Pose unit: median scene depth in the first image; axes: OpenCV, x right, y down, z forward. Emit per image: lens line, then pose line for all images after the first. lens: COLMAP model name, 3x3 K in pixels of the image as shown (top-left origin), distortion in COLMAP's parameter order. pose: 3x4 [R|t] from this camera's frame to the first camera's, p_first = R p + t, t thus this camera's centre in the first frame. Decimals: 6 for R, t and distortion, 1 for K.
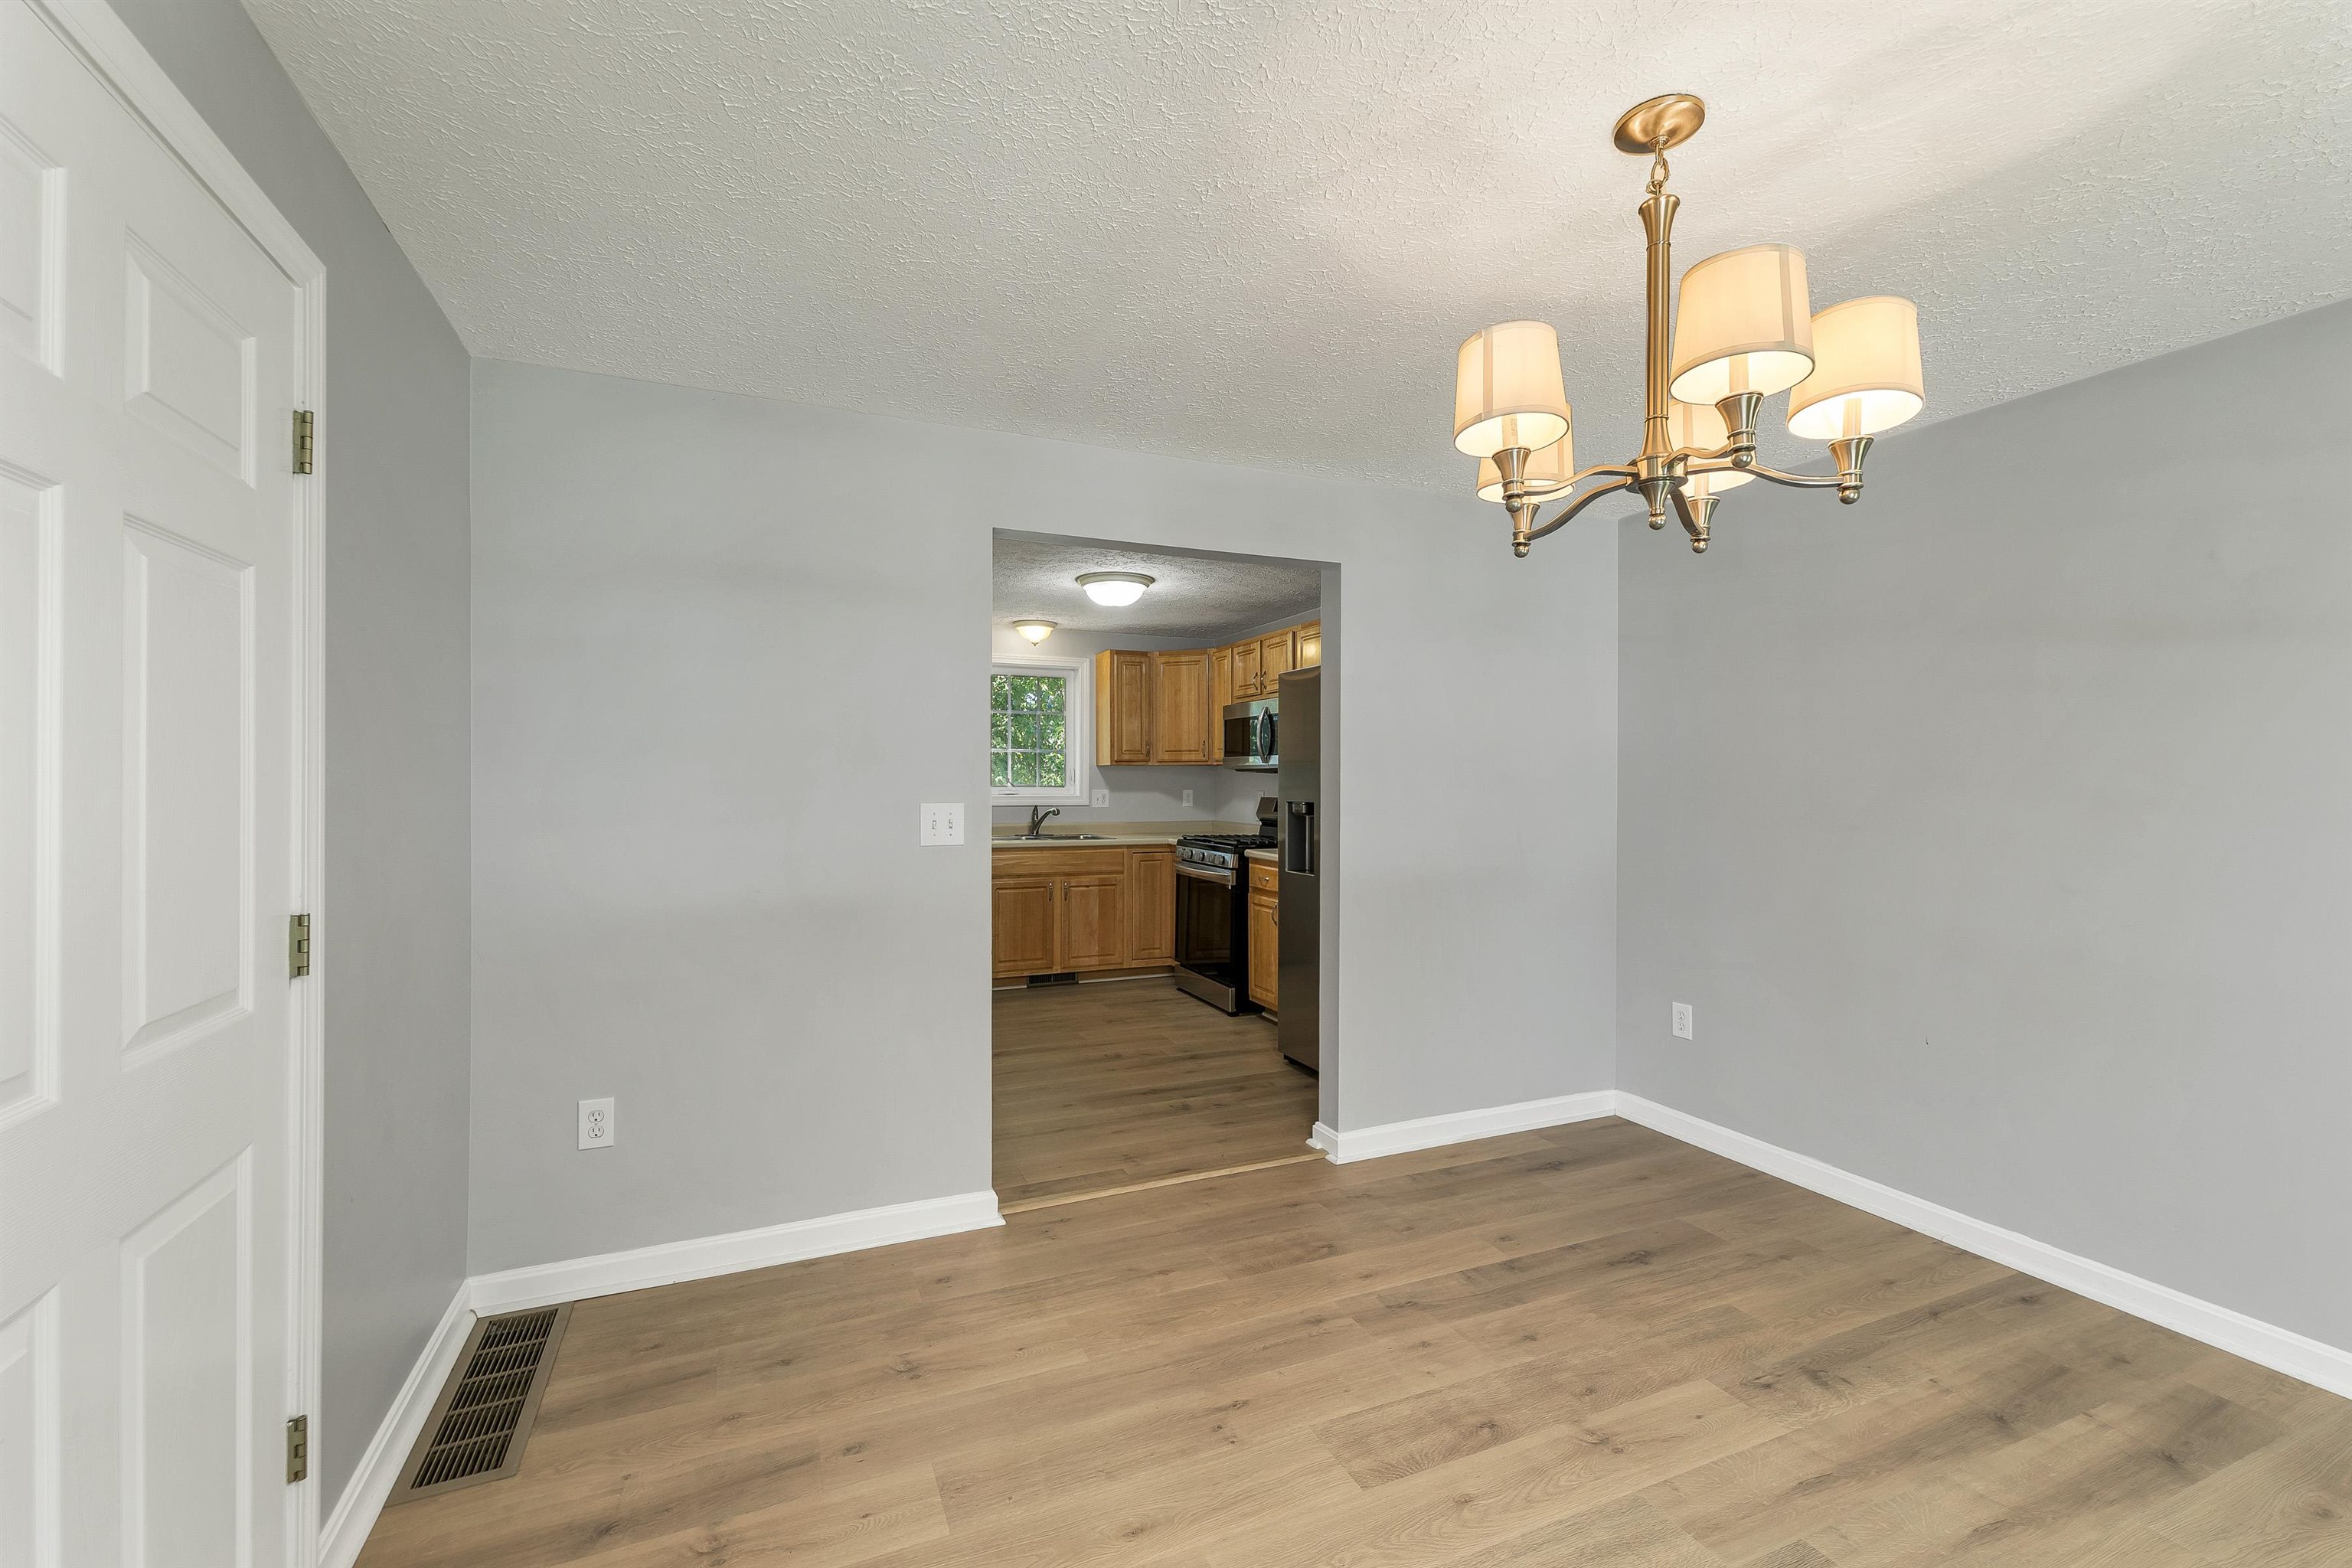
lens RADIAL K [[972.1, 0, 1171.6], [0, 972.1, 776.3], [0, 0, 1]] dist [0.007885, 0.000373]
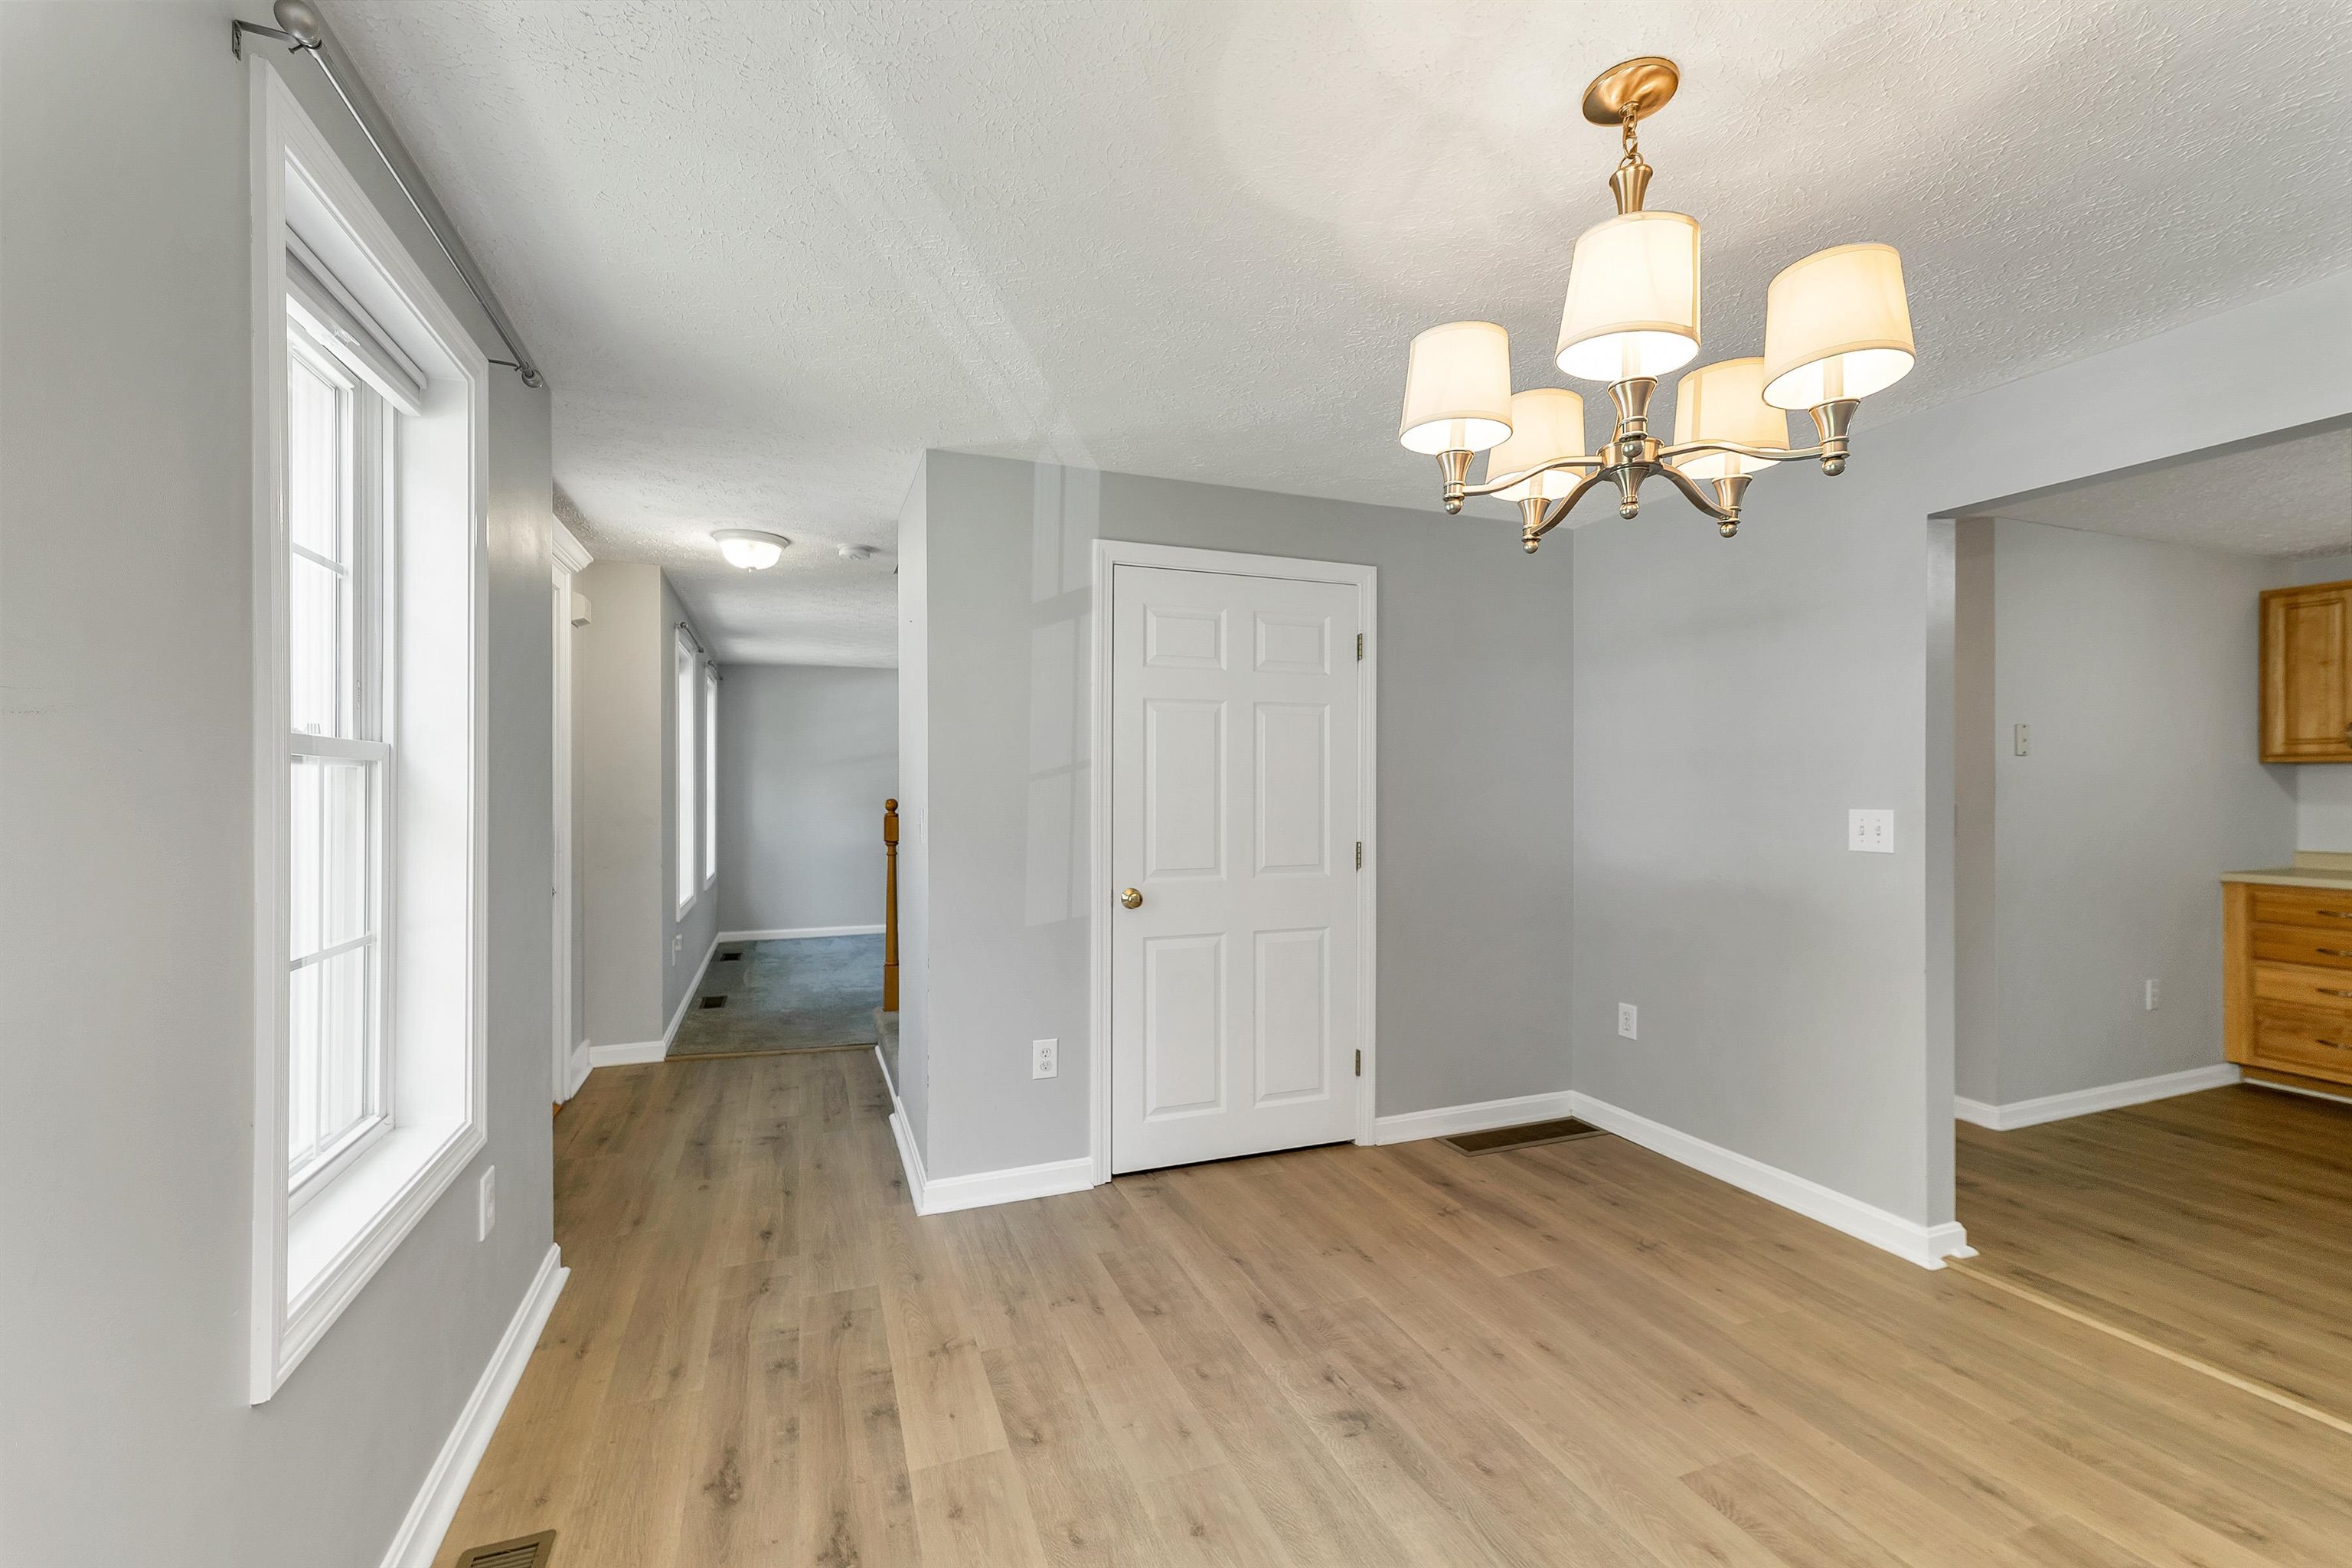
lens RADIAL K [[972.1, 0, 1169.3], [0, 972.1, 781.7], [0, 0, 1]] dist [0.007885, 0.000373]
pose [[-0.035867, -0.007205, -0.999331, 0.822373], [0.004017, 0.999965, -0.007354, 0.003779], [0.999349, -0.004278, -0.035837, 0.334144]]
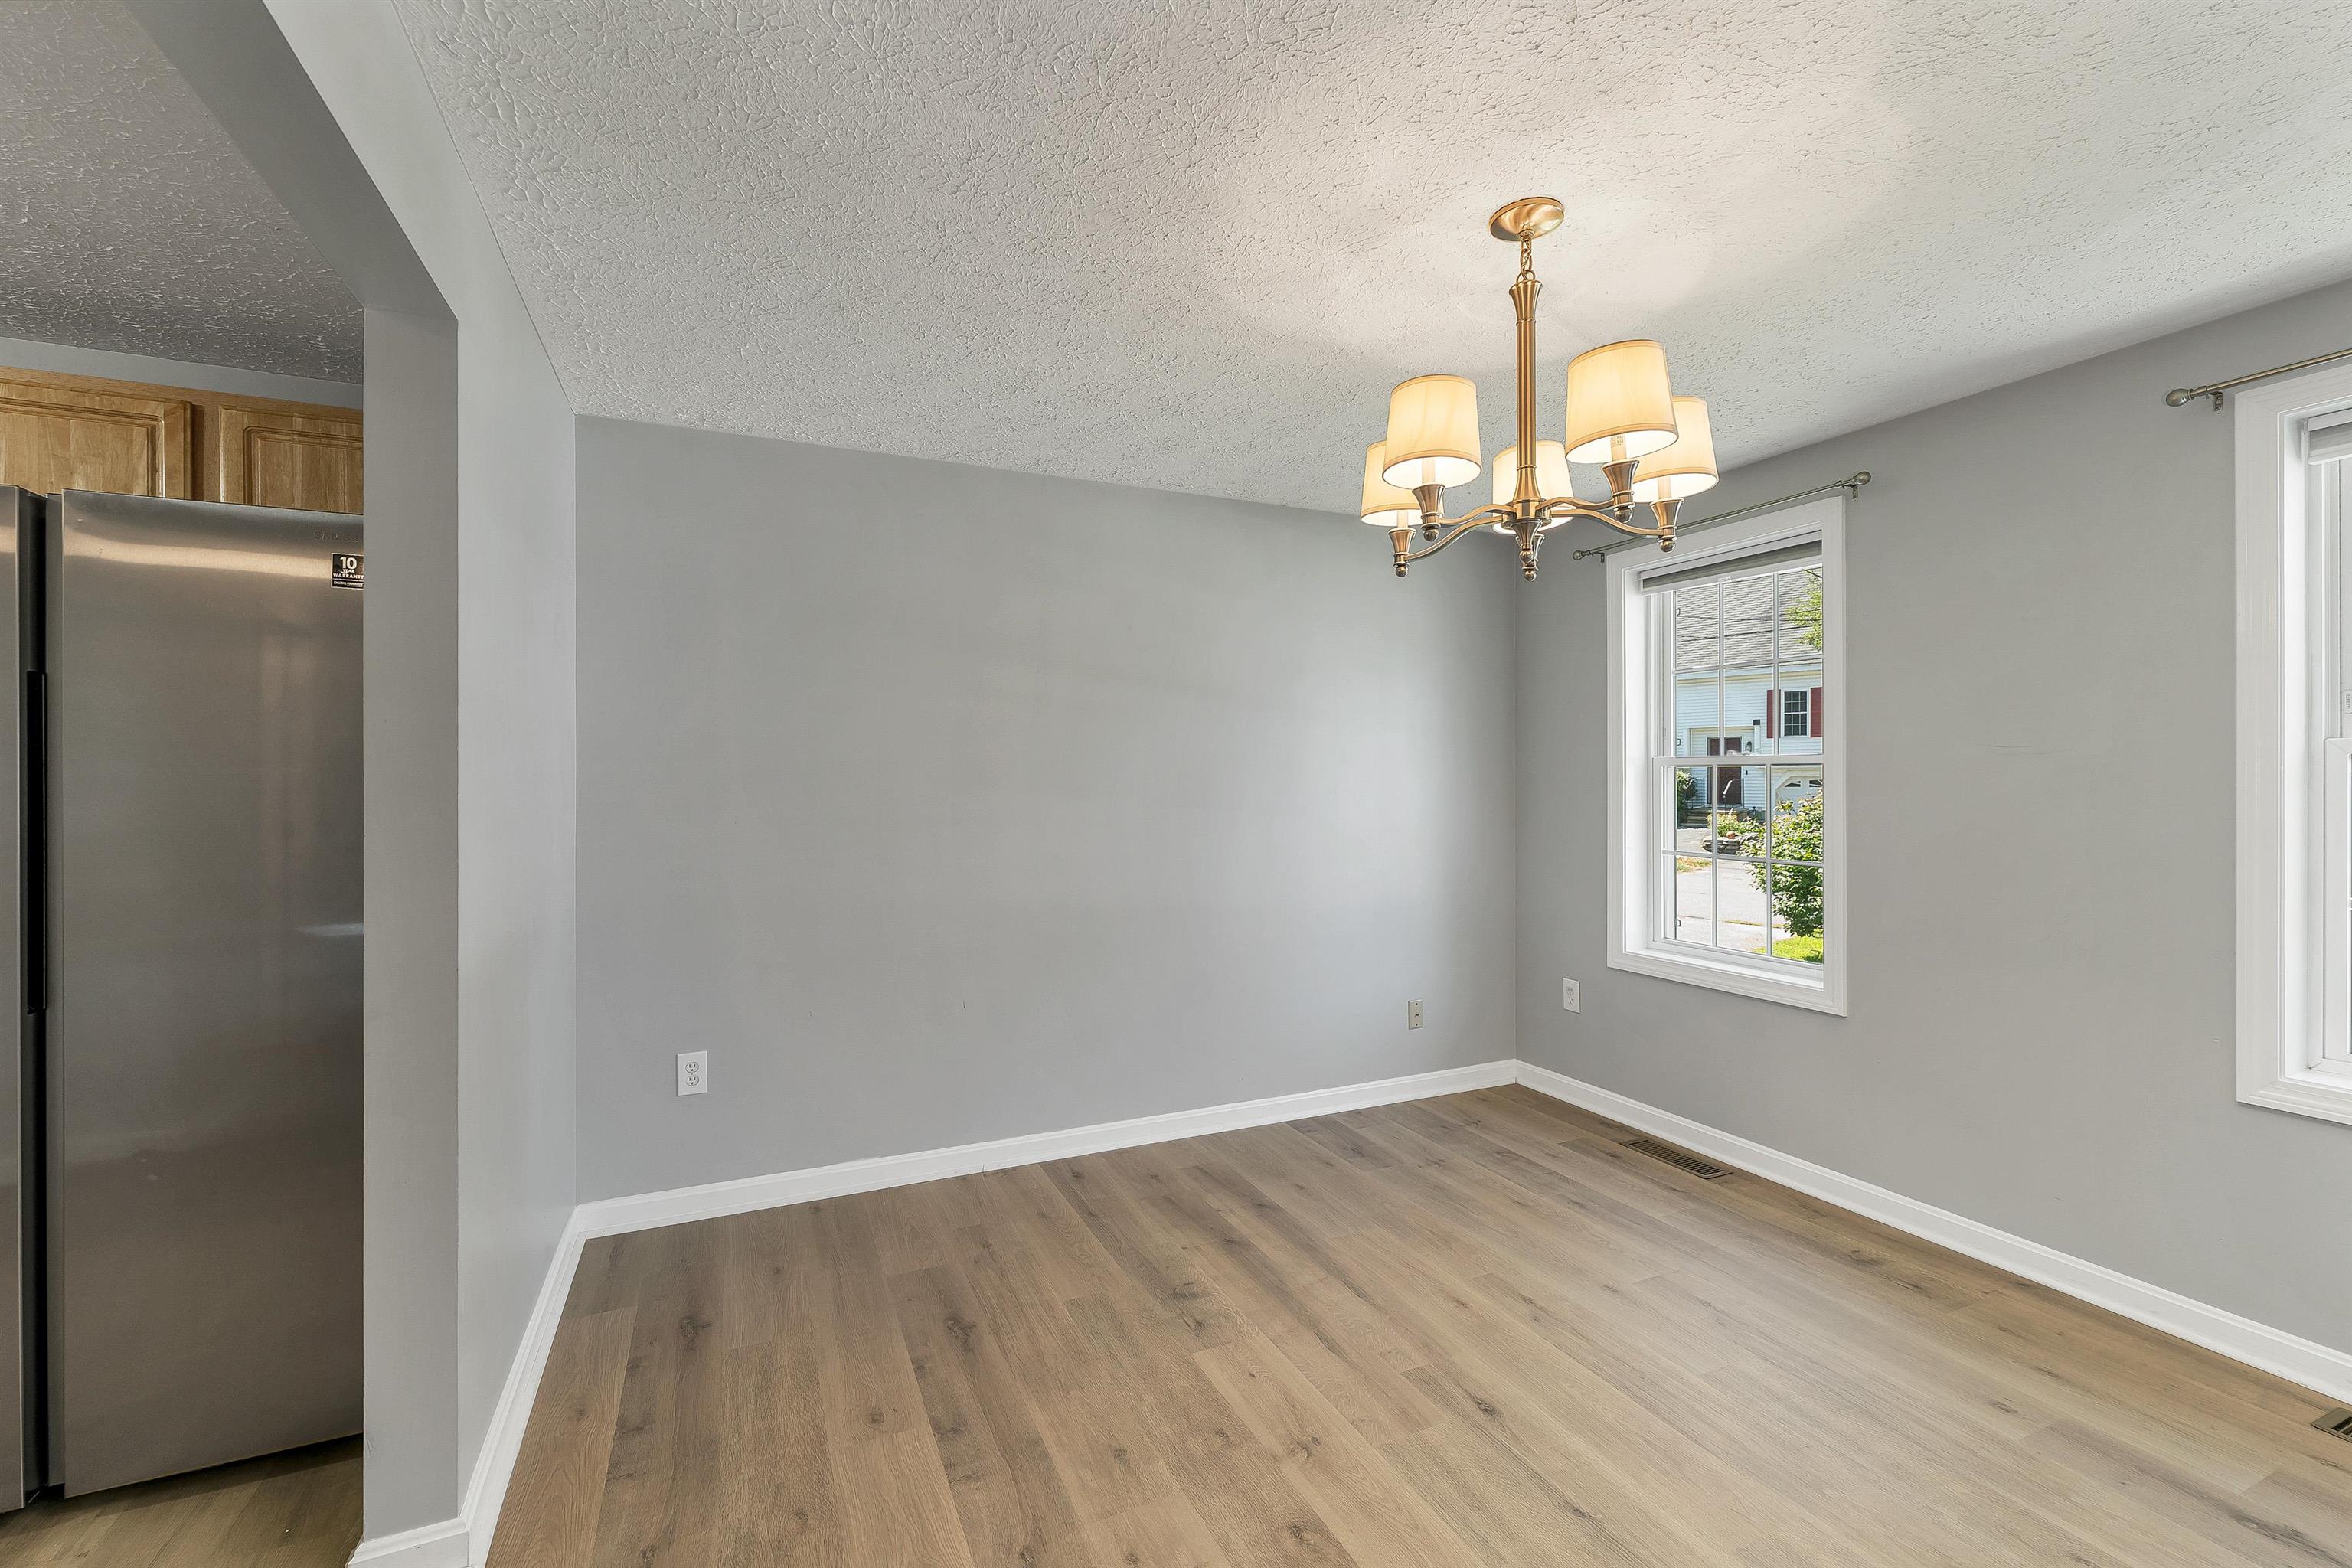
lens RADIAL K [[972.1, 0, 1166.0], [0, 972.1, 783.6], [0, 0, 1]] dist [0.007885, 0.000373]
pose [[-0.008109, -0.010091, 0.999916, -0.383341], [-0.006305, 0.999930, 0.010040, -0.002172], [-0.999947, -0.006223, -0.008172, 0.813974]]
